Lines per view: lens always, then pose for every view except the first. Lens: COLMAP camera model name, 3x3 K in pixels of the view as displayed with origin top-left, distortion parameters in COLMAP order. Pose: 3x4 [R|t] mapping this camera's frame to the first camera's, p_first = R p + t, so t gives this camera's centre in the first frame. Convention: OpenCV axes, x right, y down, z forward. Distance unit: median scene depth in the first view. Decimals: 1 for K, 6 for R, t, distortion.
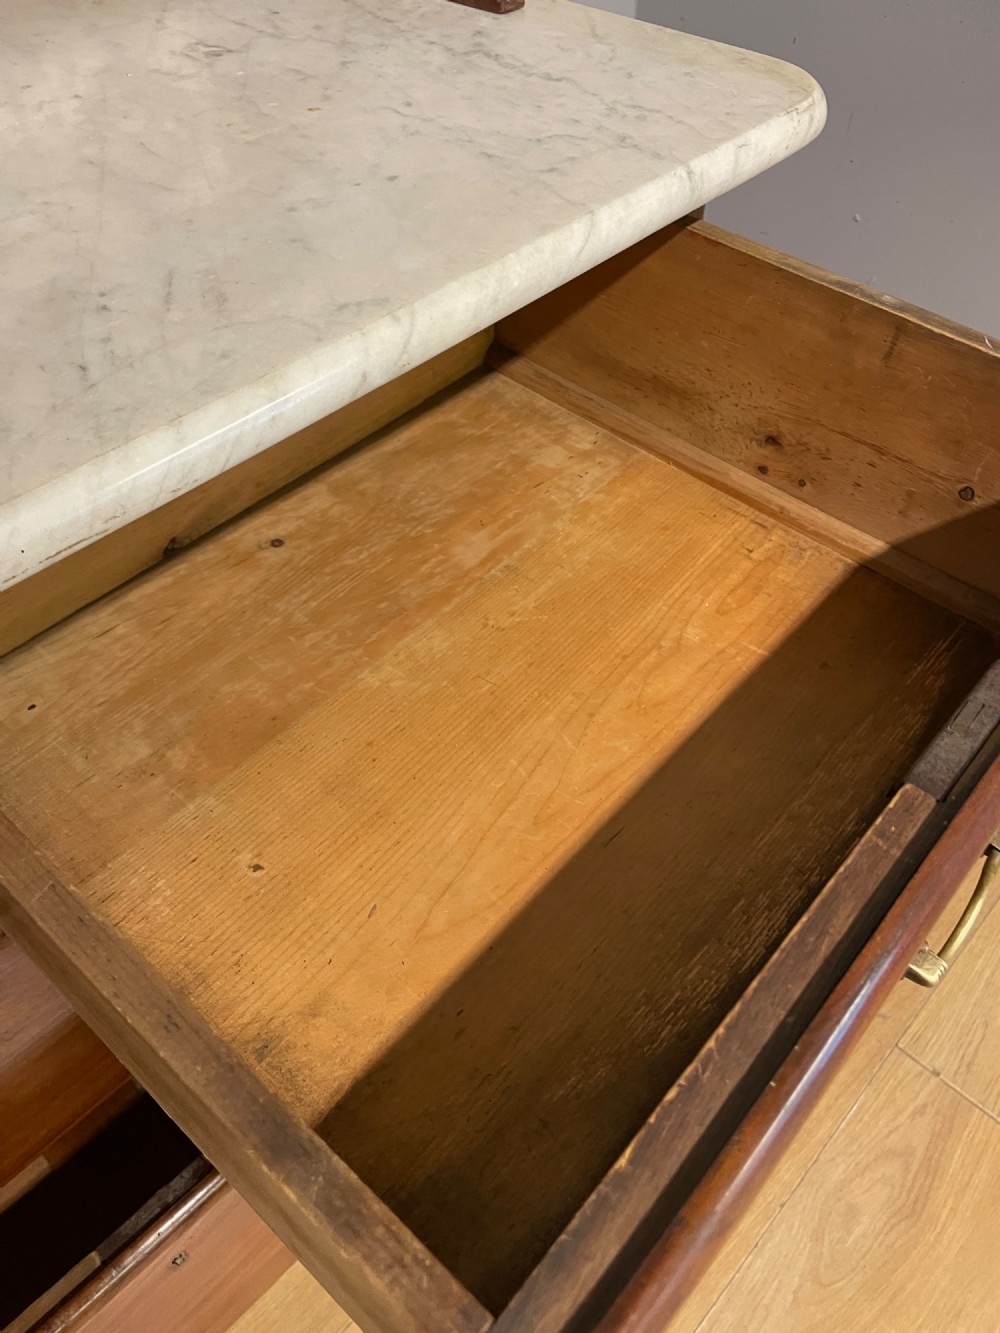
lens RADIAL K [[1013.0, 0, 490.2], [0, 1013.0, 646.8], [0, 0, 1]] dist [0.081054, -0.107660]
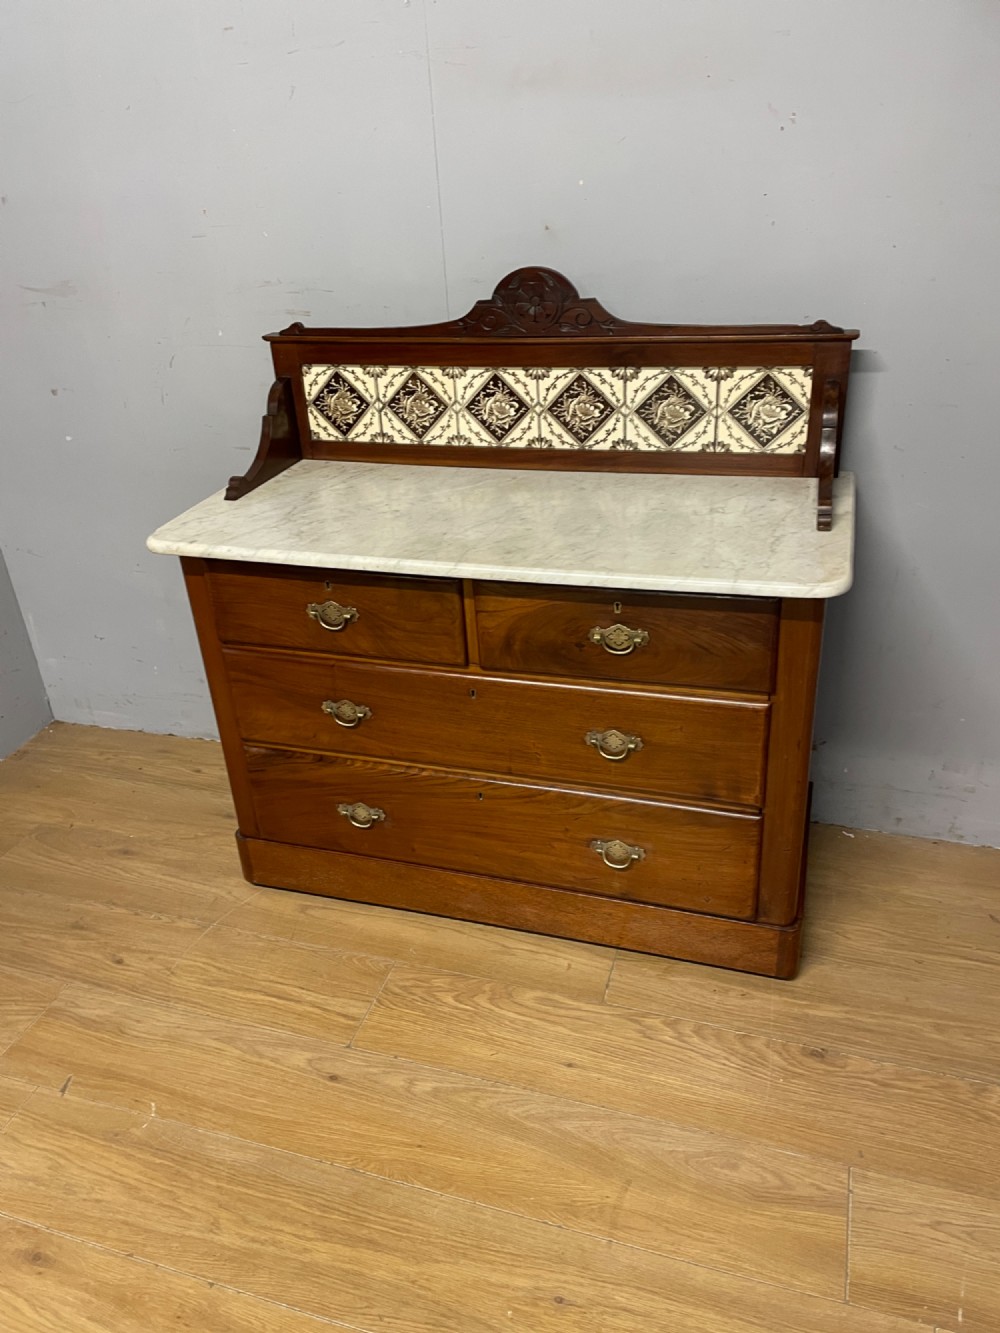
lens RADIAL K [[1013.0, 0, 484.3], [0, 1013.0, 672.0], [0, 0, 1]] dist [0.081054, -0.107660]
pose [[0.426309, 0.399410, -0.811623, 2.249366], [-0.615011, 0.785939, 0.063733, 0.017617], [0.663342, 0.471987, 0.580694, -1.049372]]
